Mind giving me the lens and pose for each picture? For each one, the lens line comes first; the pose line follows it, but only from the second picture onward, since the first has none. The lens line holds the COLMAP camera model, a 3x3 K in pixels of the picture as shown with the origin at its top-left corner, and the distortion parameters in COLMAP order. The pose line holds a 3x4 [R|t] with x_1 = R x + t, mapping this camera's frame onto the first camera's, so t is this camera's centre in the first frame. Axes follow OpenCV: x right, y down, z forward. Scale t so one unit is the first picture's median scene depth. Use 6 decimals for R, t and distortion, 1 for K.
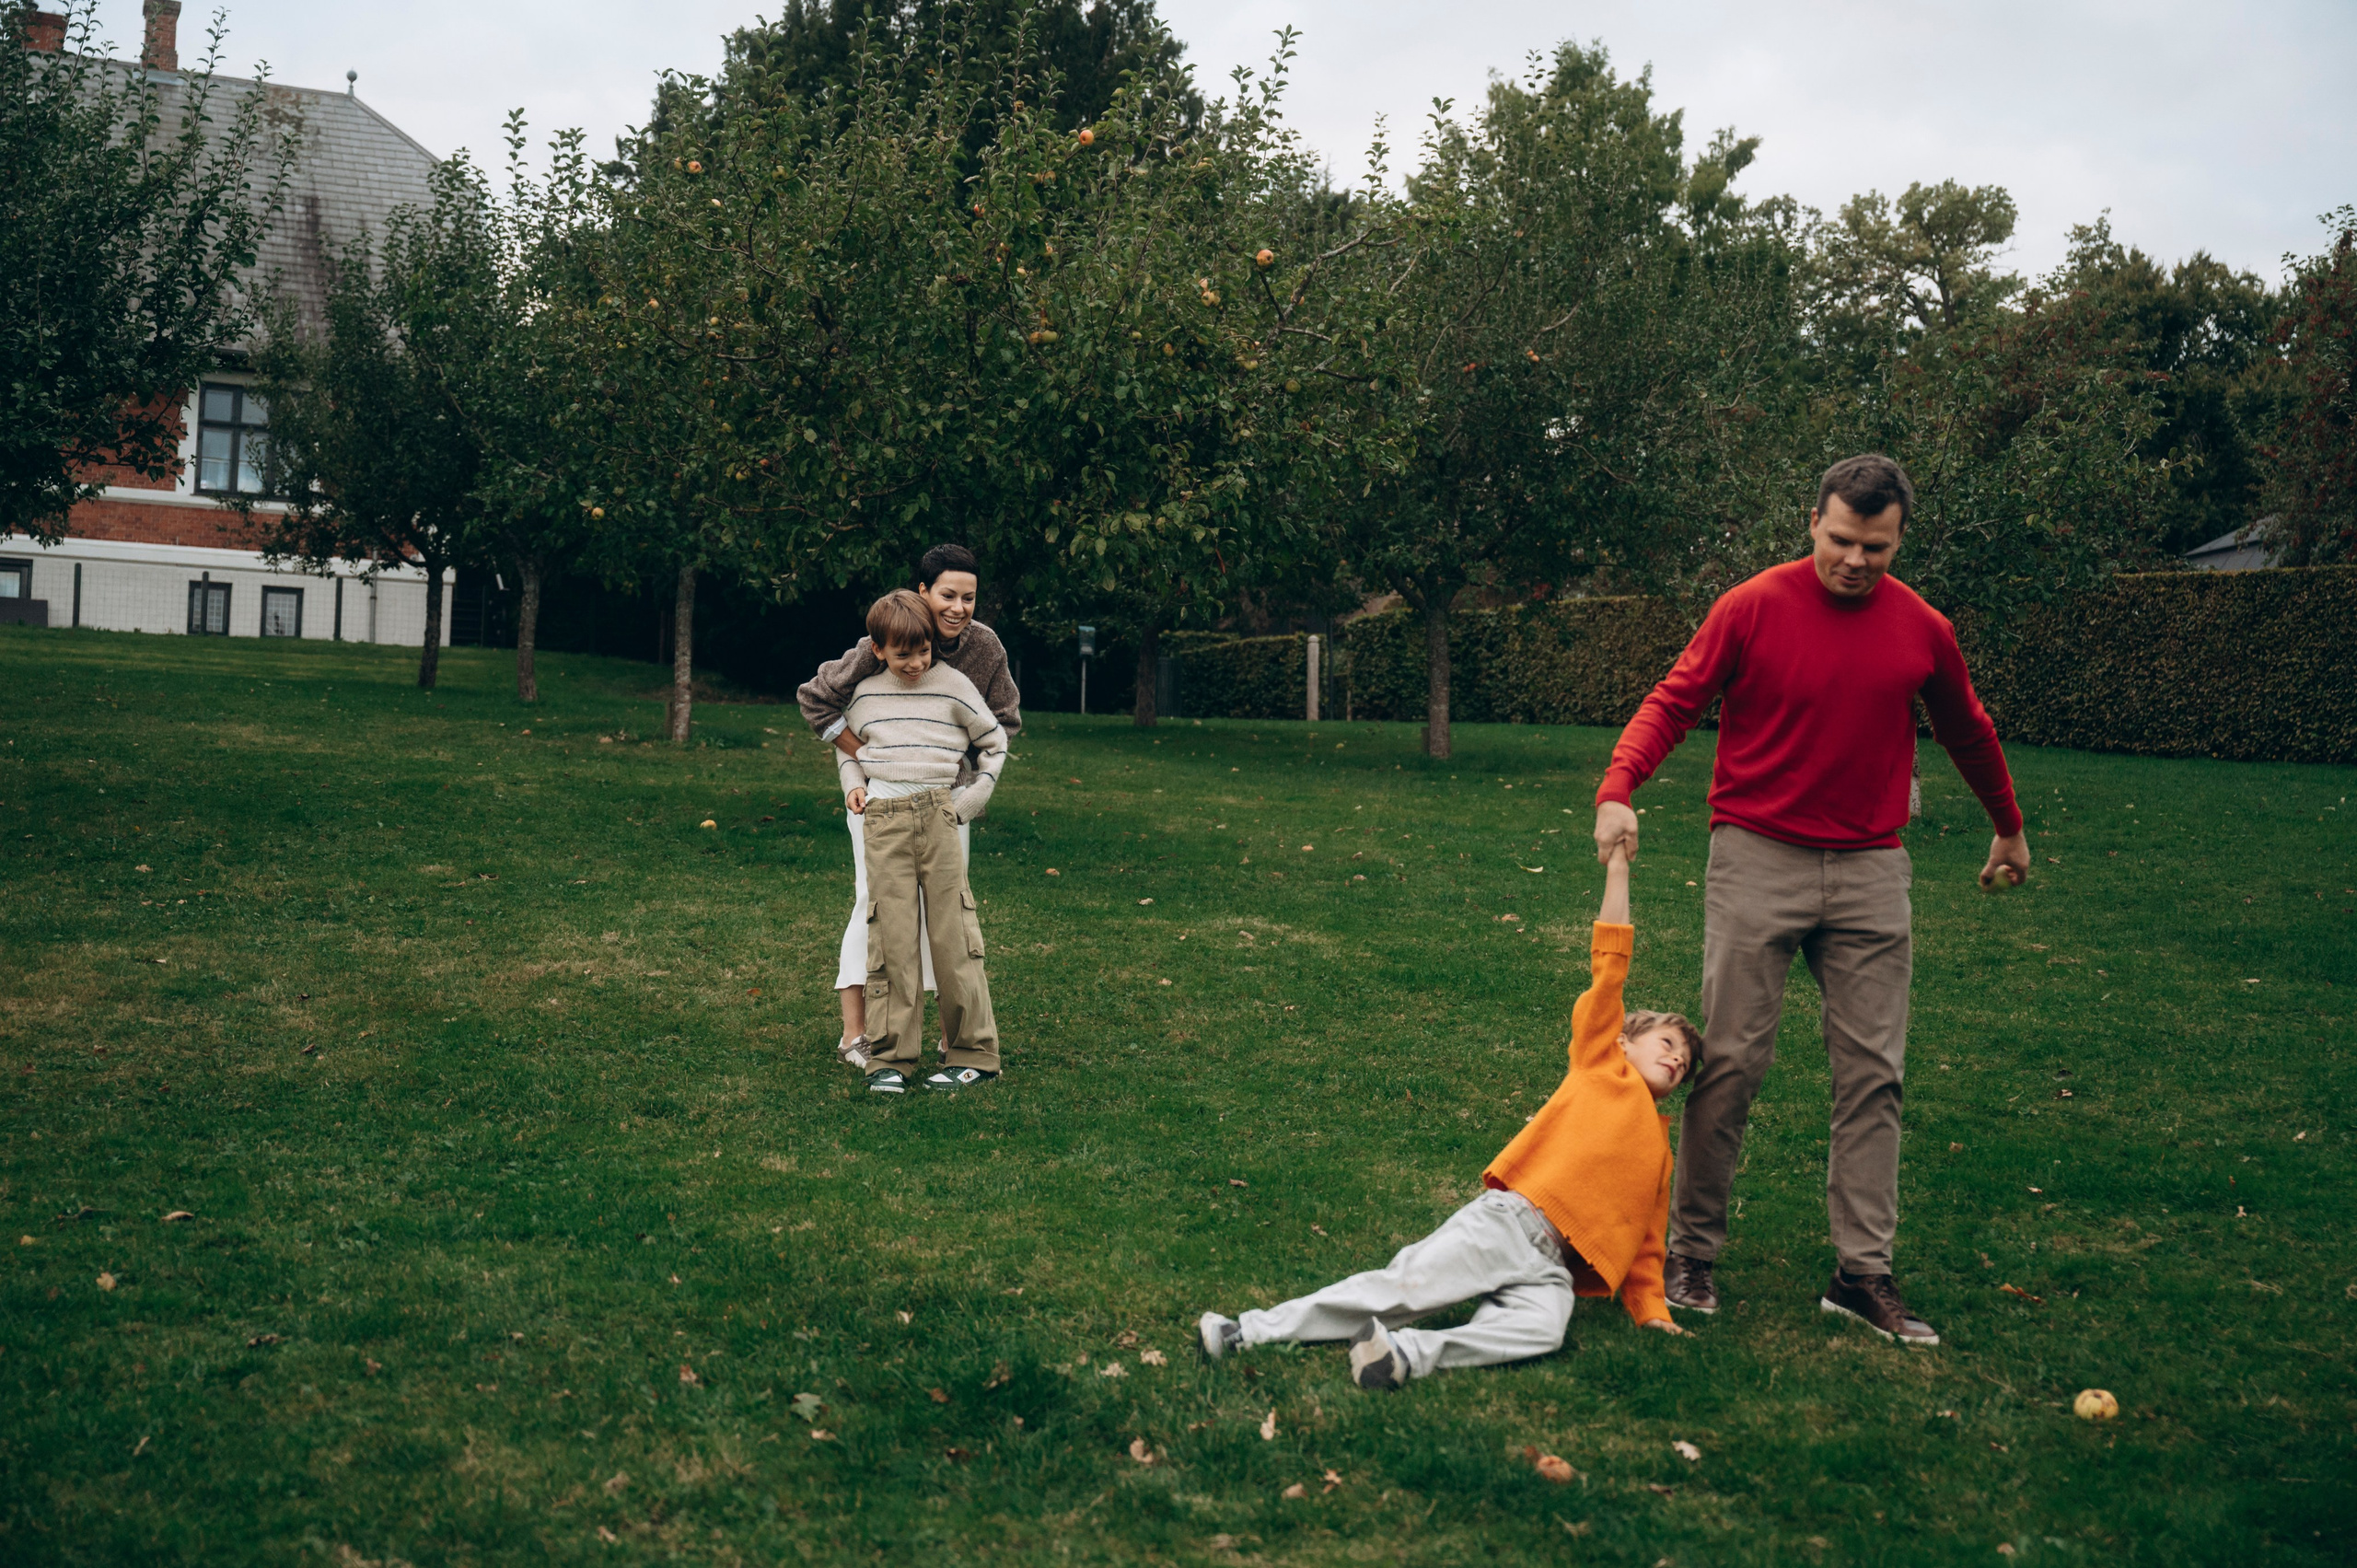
lens RADIAL K [[2817.4, 0, 1180.7], [0, 2817.4, 788.4], [0, 0, 1]] dist [-0.015221, 0.000000]
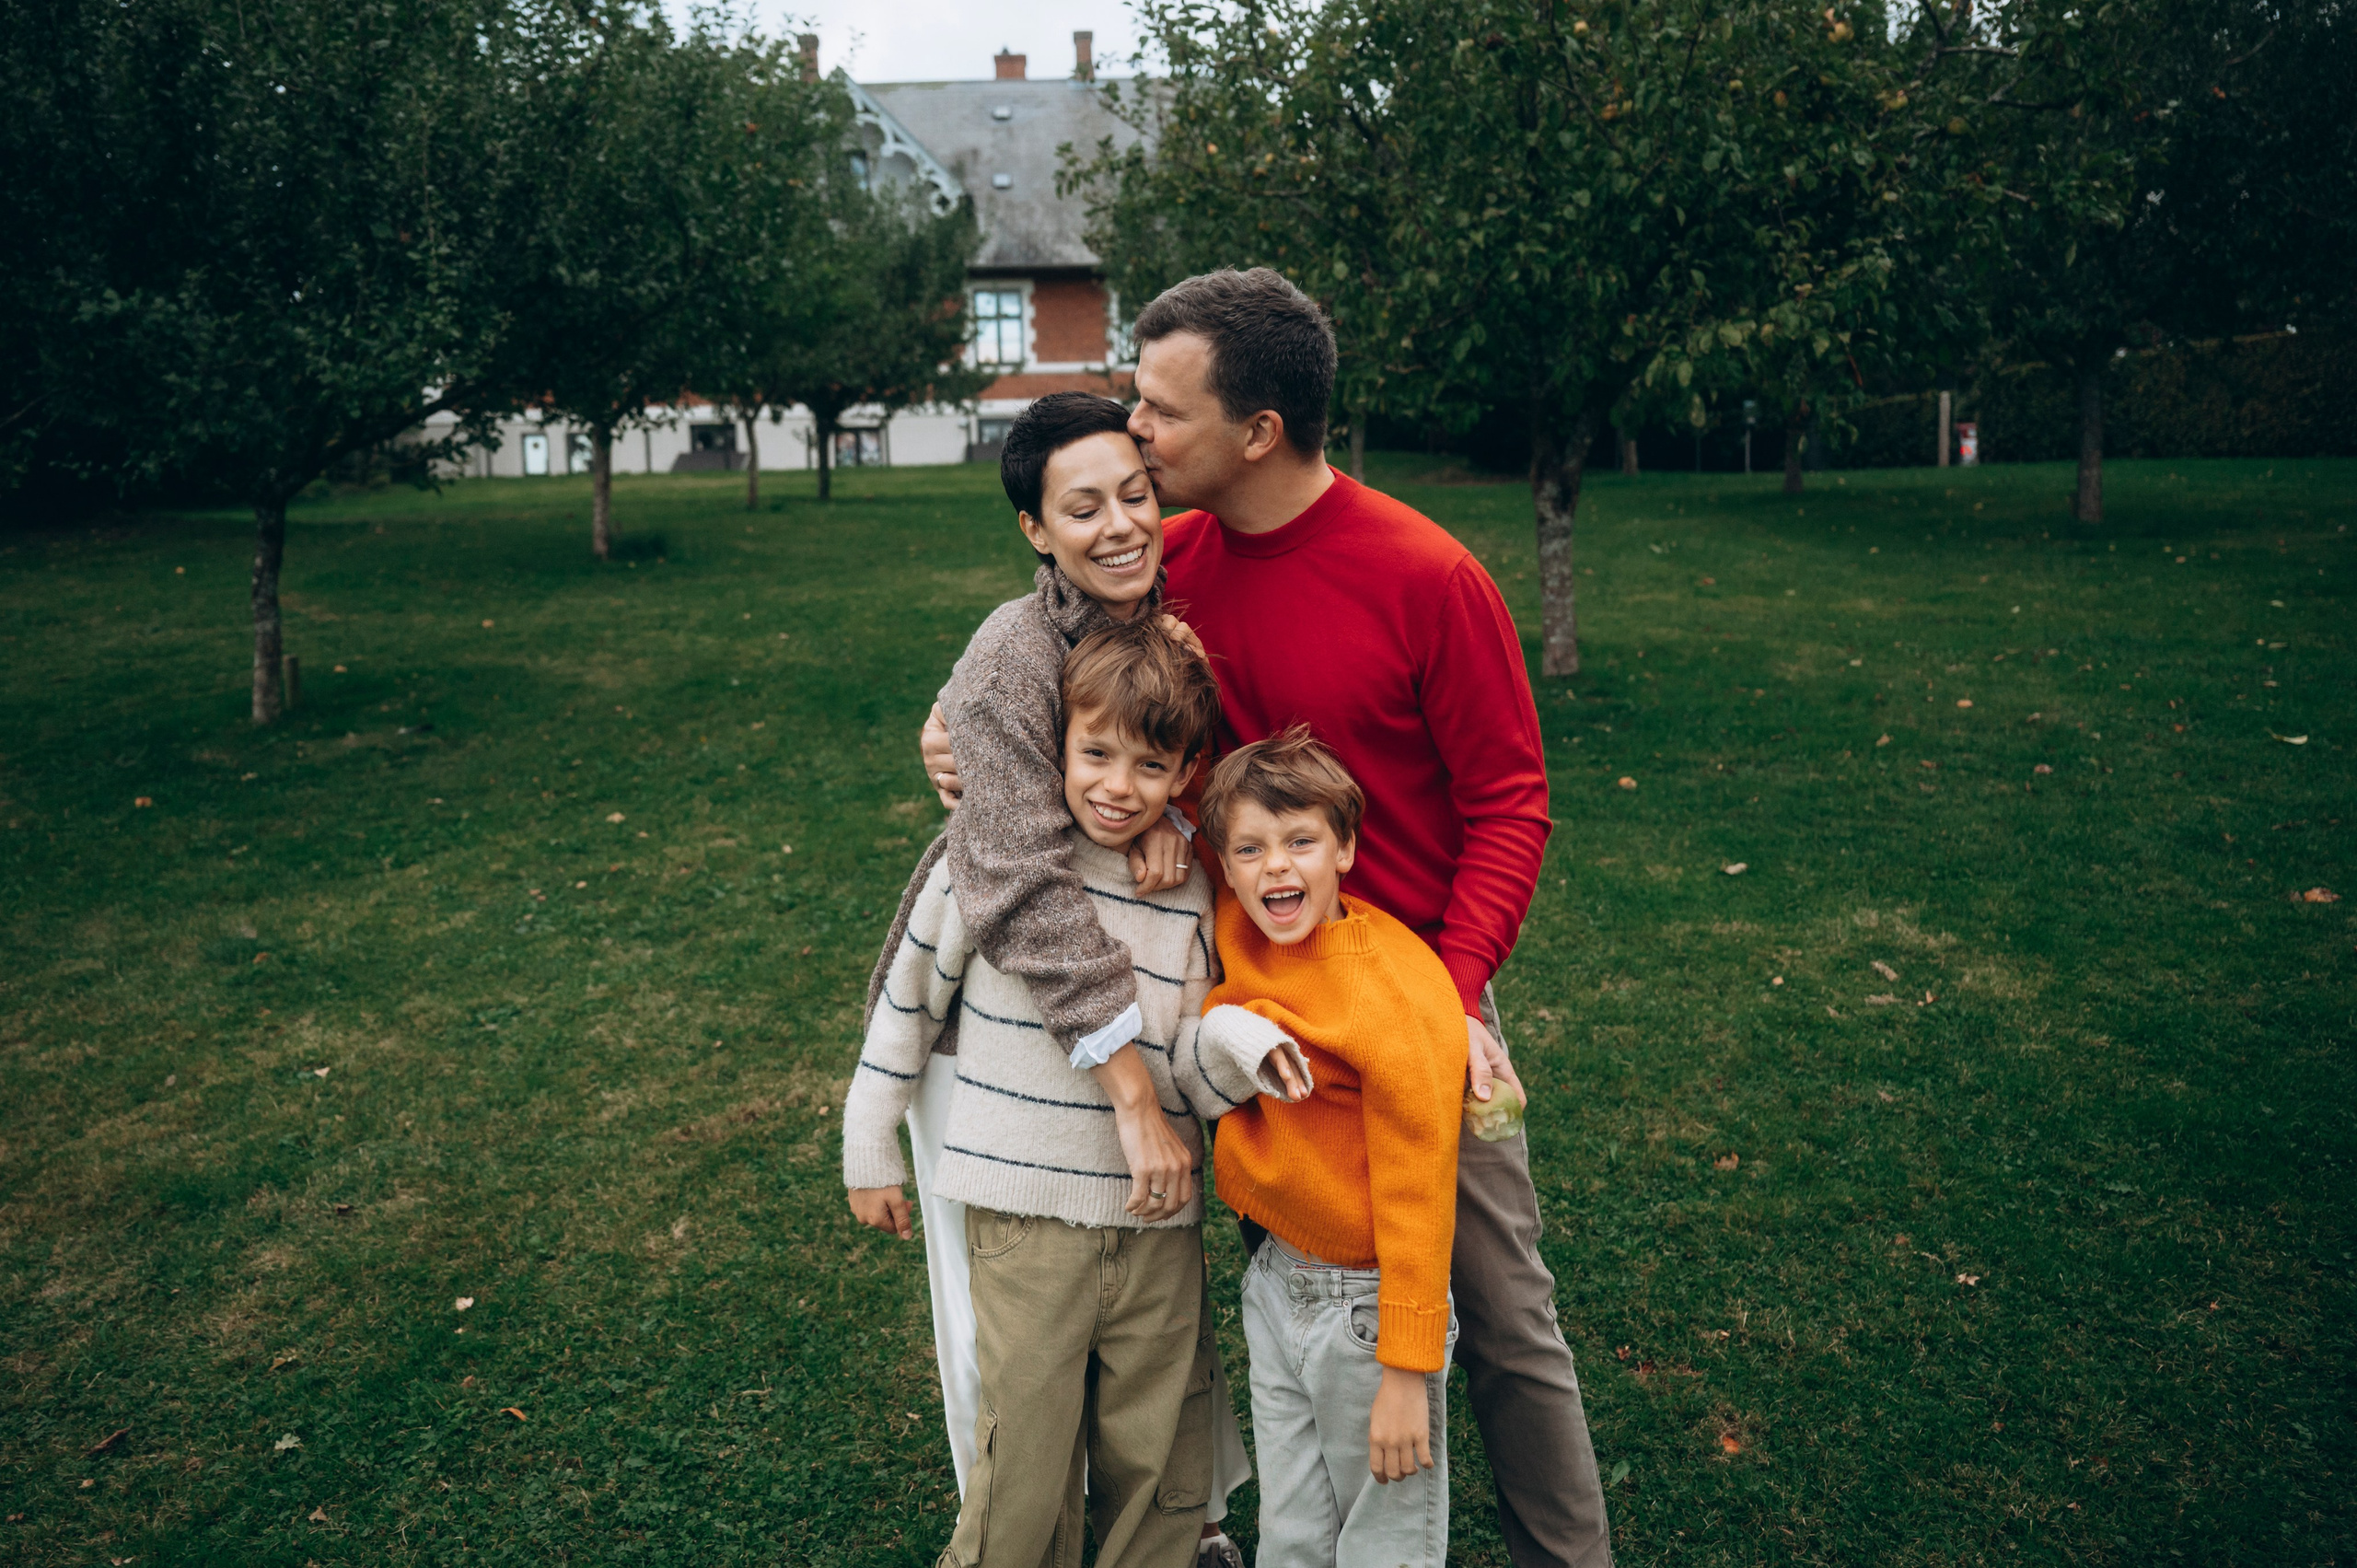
lens RADIAL K [[1547.2, 0, 1153.5], [0, 1547.2, 779.1], [0, 0, 1]] dist [-0.025511, -0.001557]
pose [[0.913948, 0.006070, -0.405785, 0.010216], [0.068310, 0.983321, 0.168562, -0.055461], [0.400040, -0.181776, 0.898290, 0.524992]]
